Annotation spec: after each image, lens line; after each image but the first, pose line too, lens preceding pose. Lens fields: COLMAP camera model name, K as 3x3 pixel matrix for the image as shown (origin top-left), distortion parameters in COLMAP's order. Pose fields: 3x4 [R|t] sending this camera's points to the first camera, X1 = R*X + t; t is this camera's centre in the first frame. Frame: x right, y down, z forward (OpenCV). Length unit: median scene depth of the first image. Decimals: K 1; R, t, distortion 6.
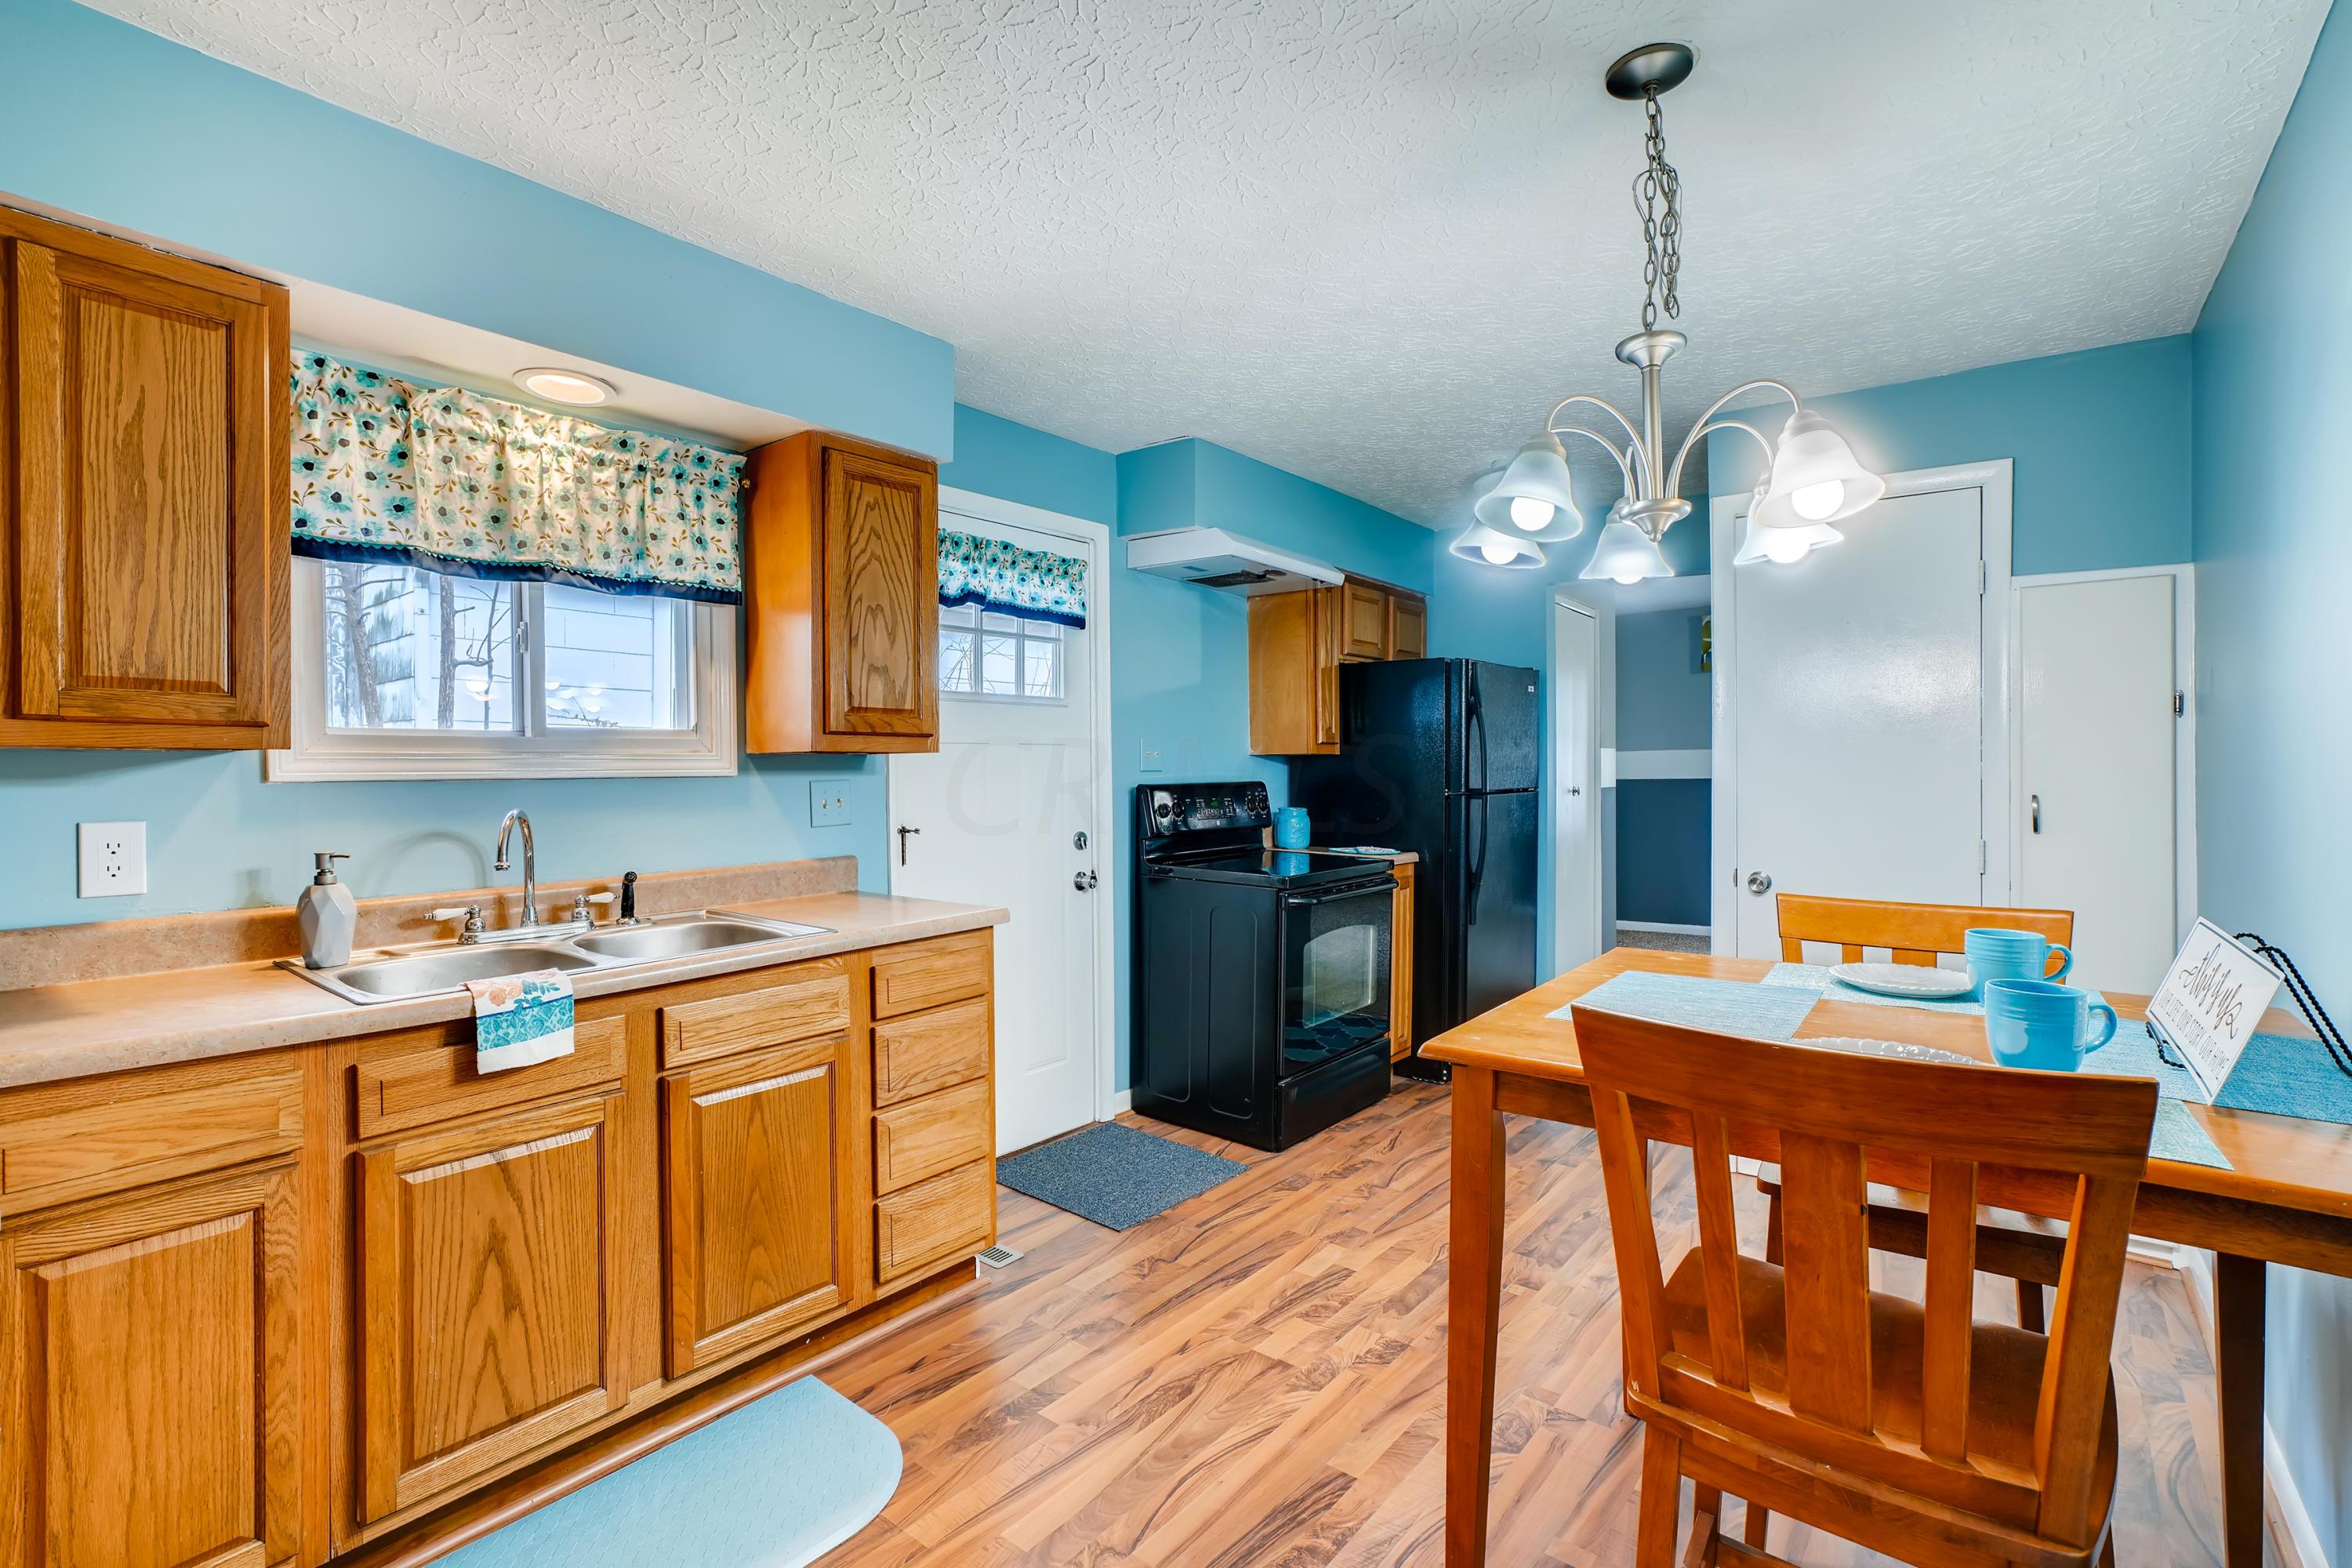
lens RADIAL K [[1069.8, 0, 1176.5], [0, 1069.8, 767.5], [0, 0, 1]] dist [-0.024540, 0.001306]
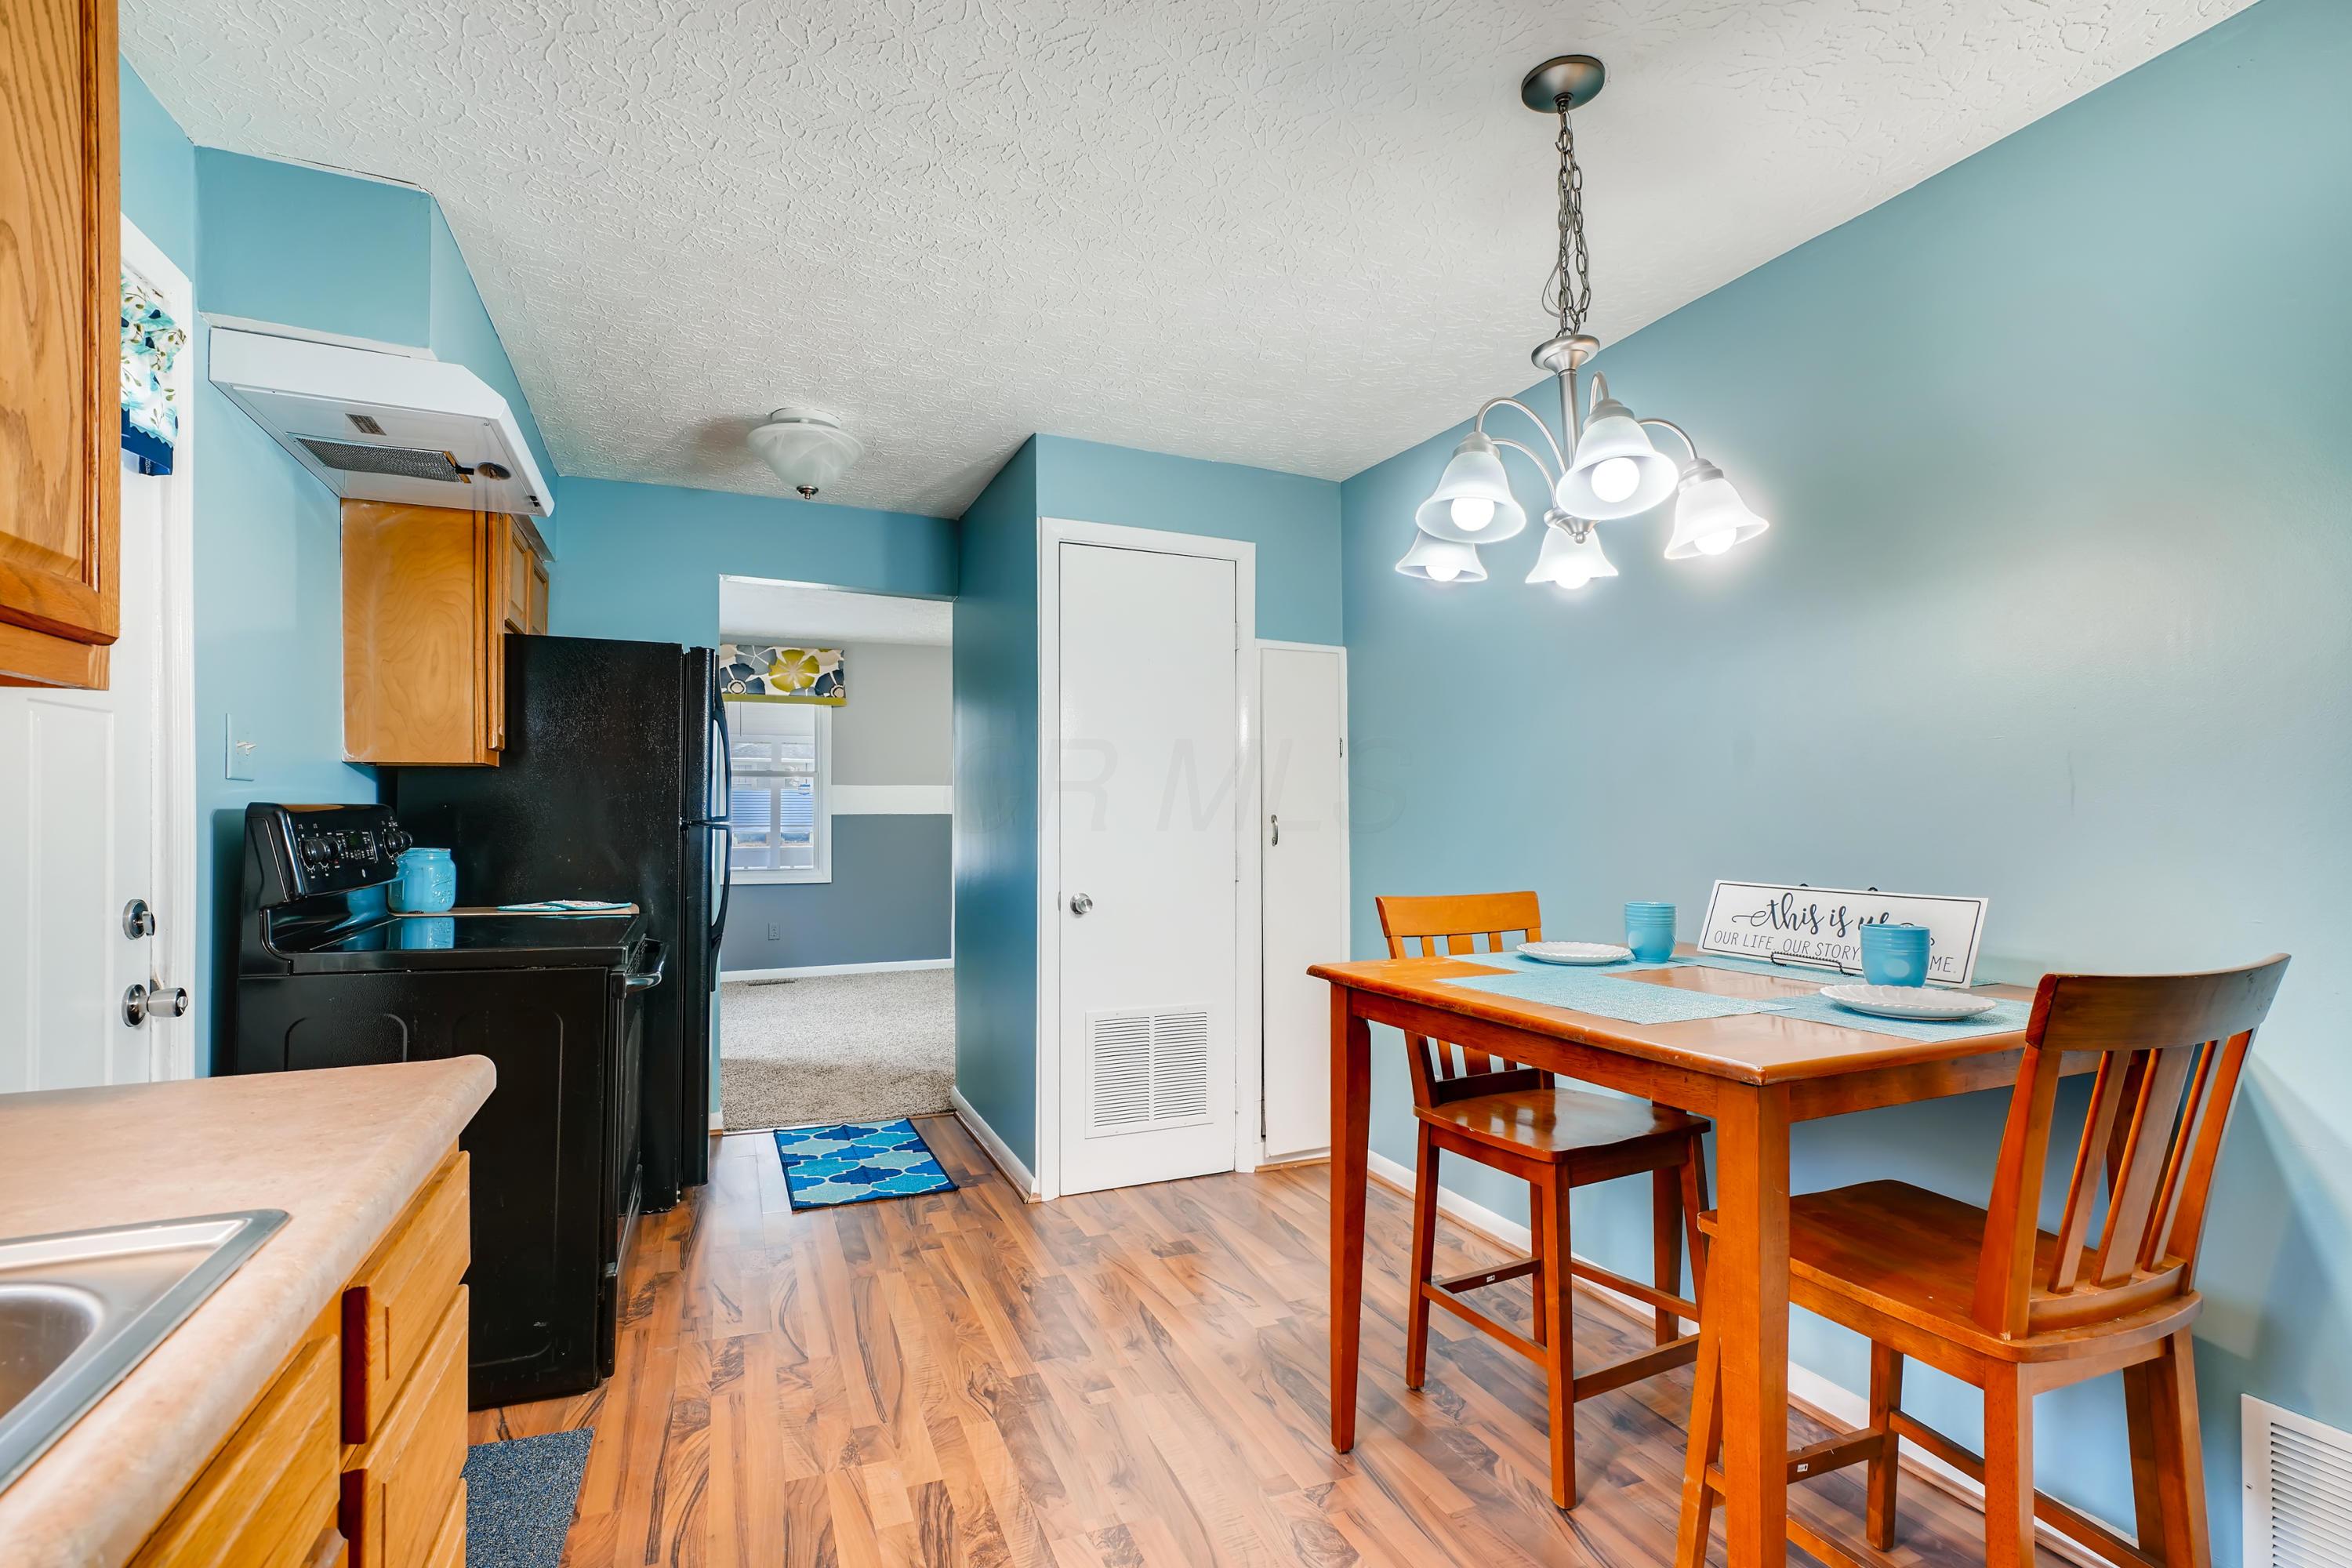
lens RADIAL K [[1069.8, 0, 1176.9], [0, 1069.8, 802.0], [0, 0, 1]] dist [-0.024540, 0.001306]
pose [[0.477486, 0.013260, 0.878540, -0.372462], [-0.001767, 0.999899, -0.014131, 0.030044], [-0.878638, 0.005195, 0.477461, 0.508581]]
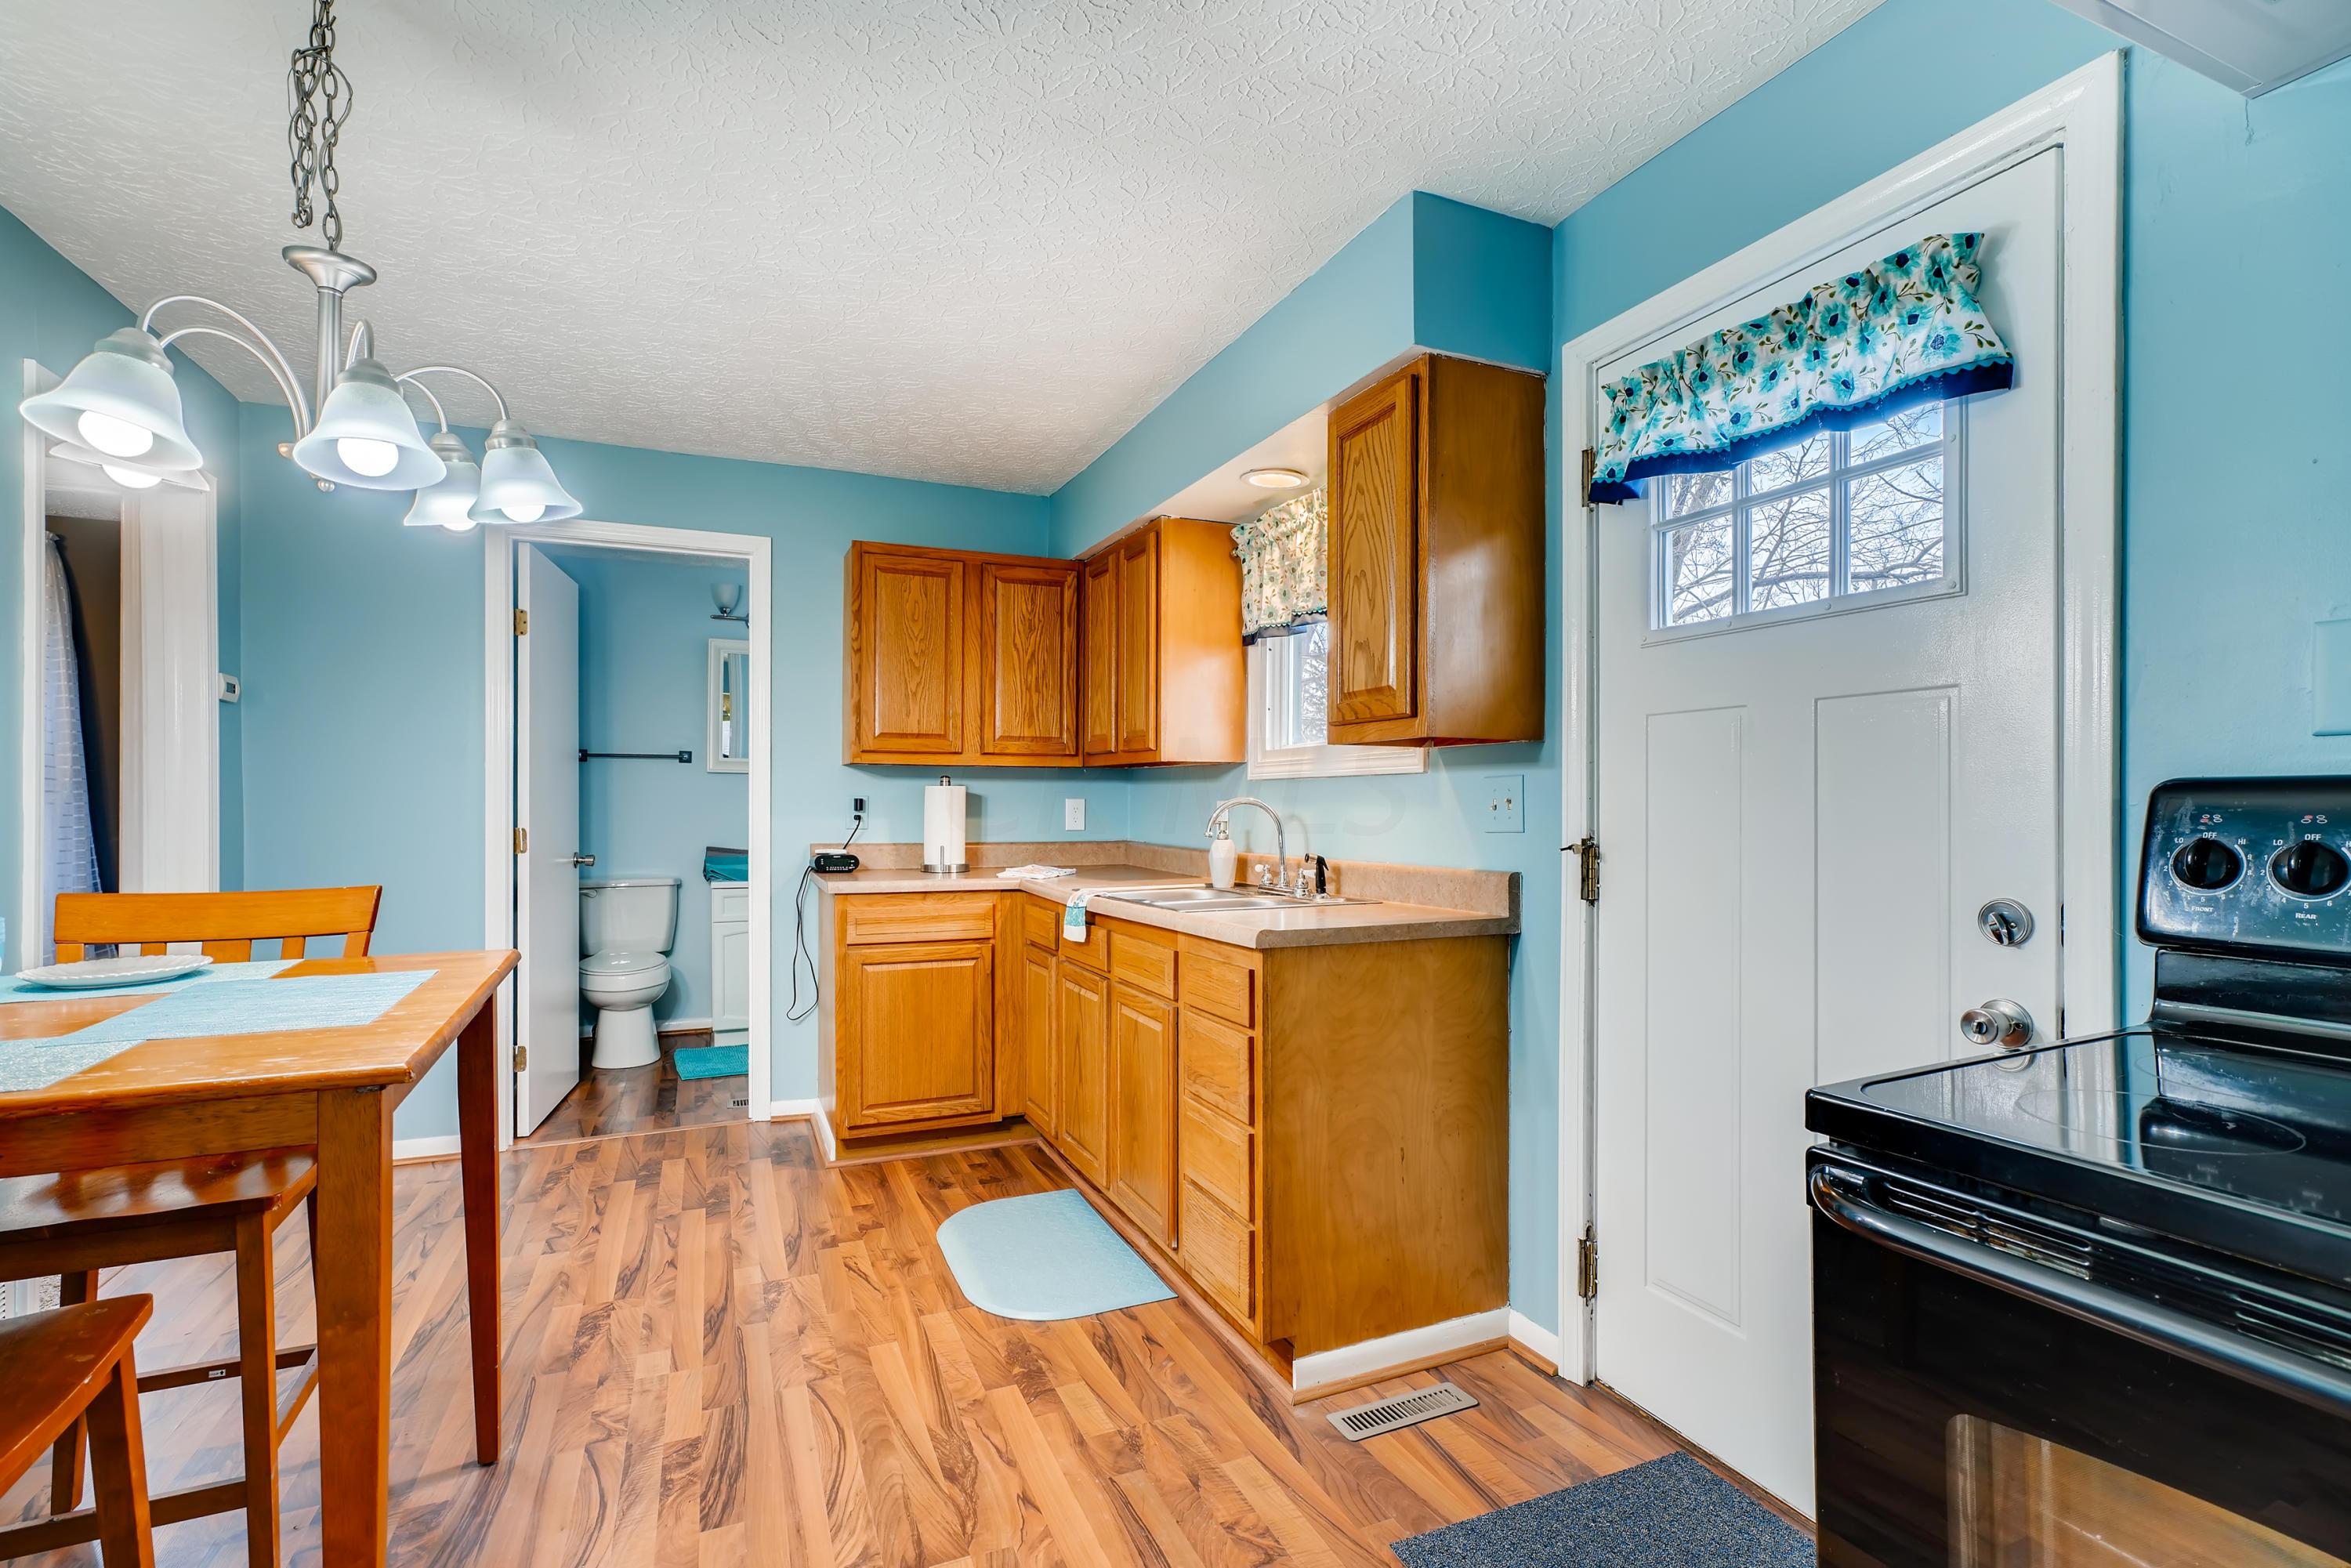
lens RADIAL K [[1069.3, 0, 1171.4], [0, 1069.3, 805.1], [0, 0, 1]] dist [-0.024540, 0.001306]
pose [[-0.466117, 0.000779, -0.884723, 0.541923], [-0.005322, 0.999979, 0.003684, 0.034012], [0.884707, 0.006426, -0.466103, 1.233740]]
